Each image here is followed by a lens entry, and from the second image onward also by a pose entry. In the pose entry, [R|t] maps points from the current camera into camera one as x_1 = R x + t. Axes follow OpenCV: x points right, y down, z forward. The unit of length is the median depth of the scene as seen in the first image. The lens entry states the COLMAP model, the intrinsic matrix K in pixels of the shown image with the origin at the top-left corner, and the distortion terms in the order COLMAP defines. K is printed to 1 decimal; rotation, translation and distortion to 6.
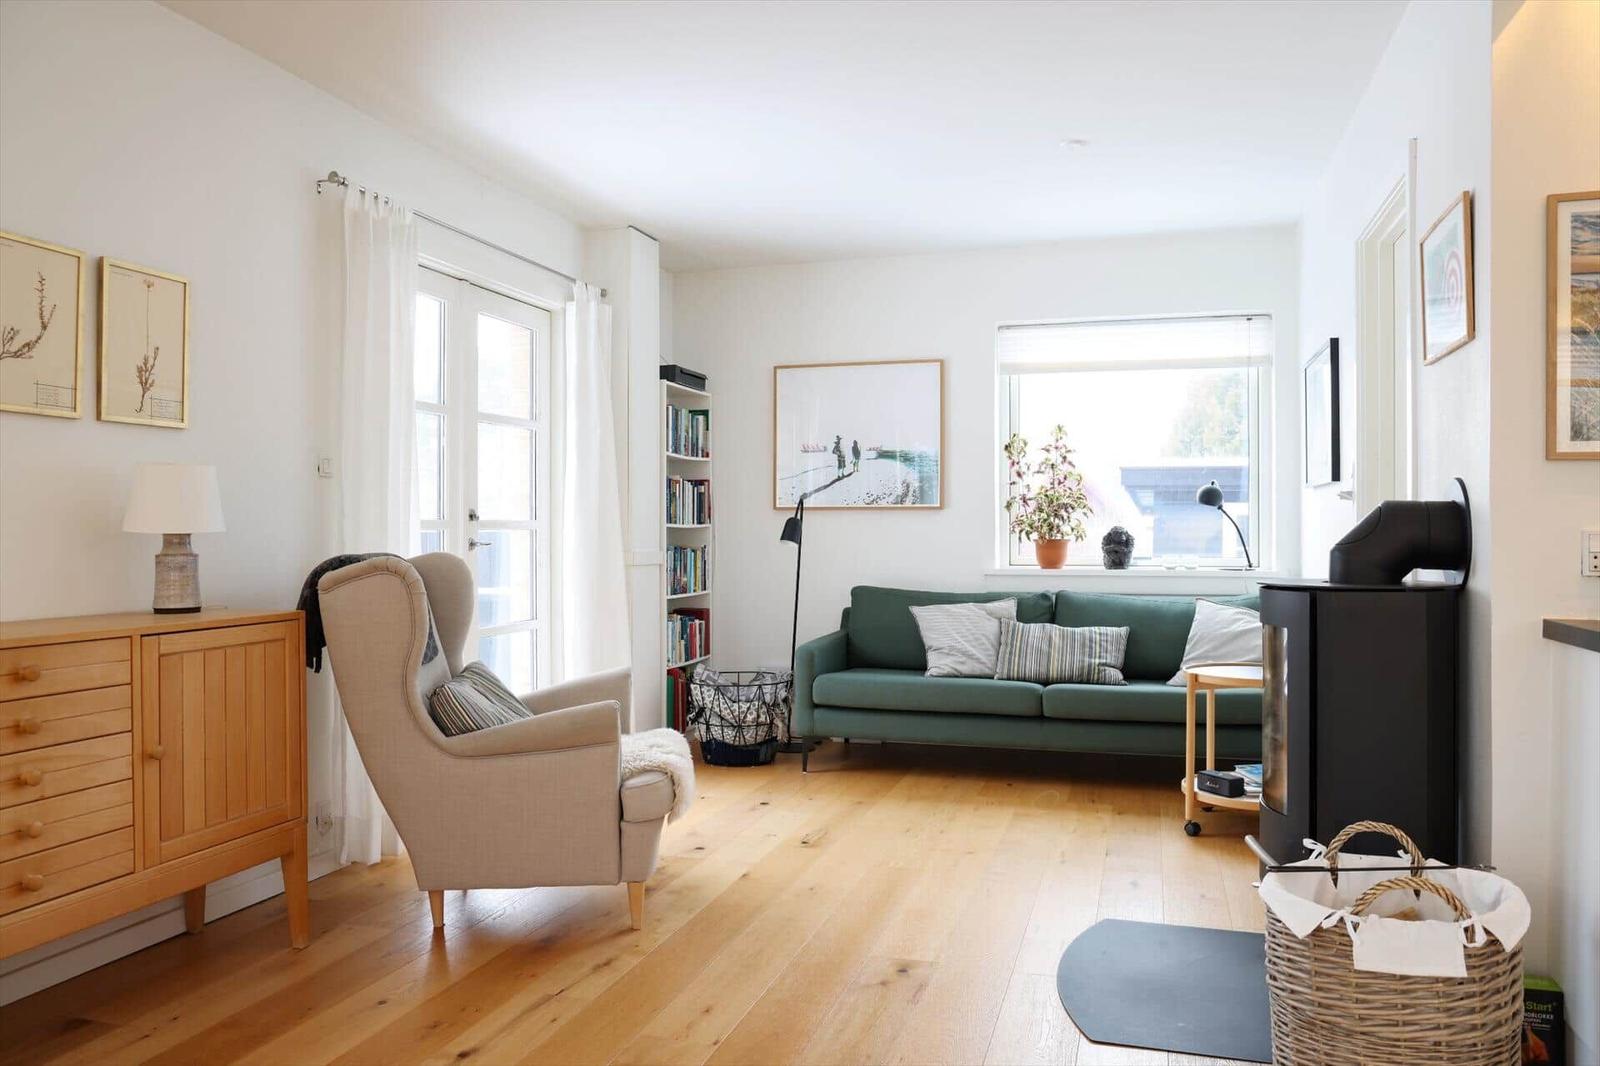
lens RADIAL K [[1151.1, 0, 797.9], [0, 1151.1, 526.6], [0, 0, 1]] dist [-0.084646, 0.054785]
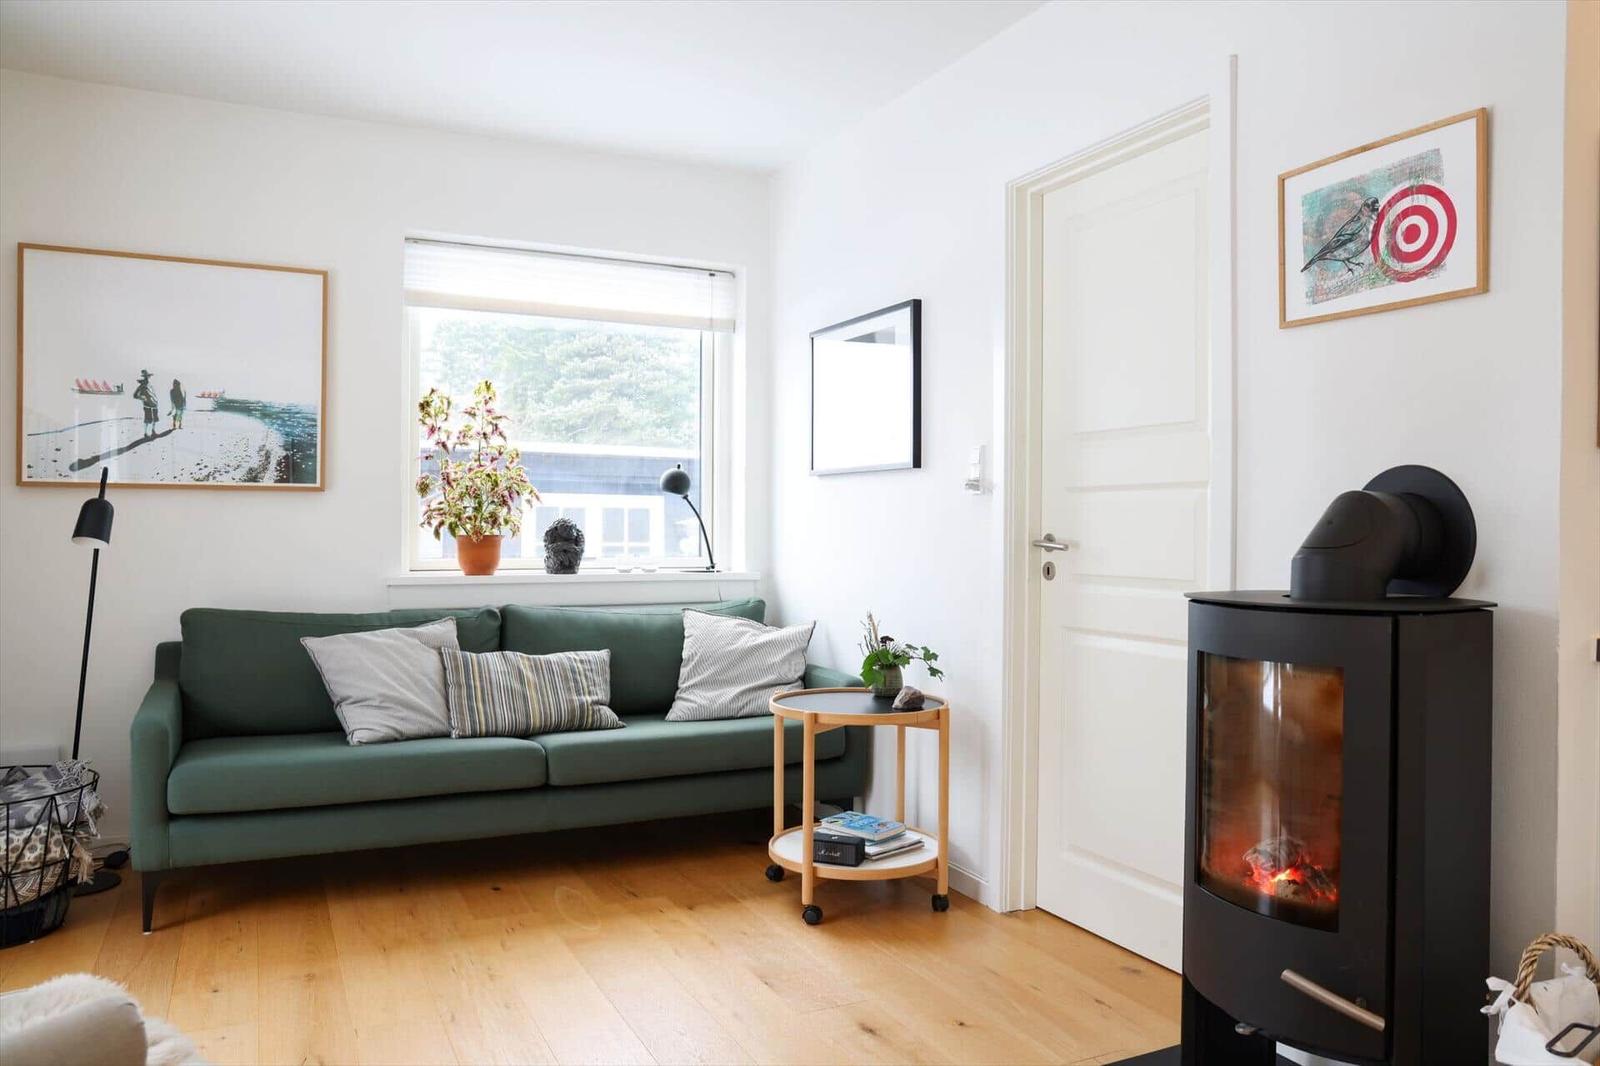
lens RADIAL K [[1151.1, 0, 854.3], [0, 1151.1, 542.5], [0, 0, 1]] dist [-0.084646, 0.054785]
pose [[0.722149, -0.005313, 0.691717, -0.121400], [-0.007959, 0.999841, 0.015988, 0.002249], [-0.691692, -0.017051, 0.721991, 0.322062]]
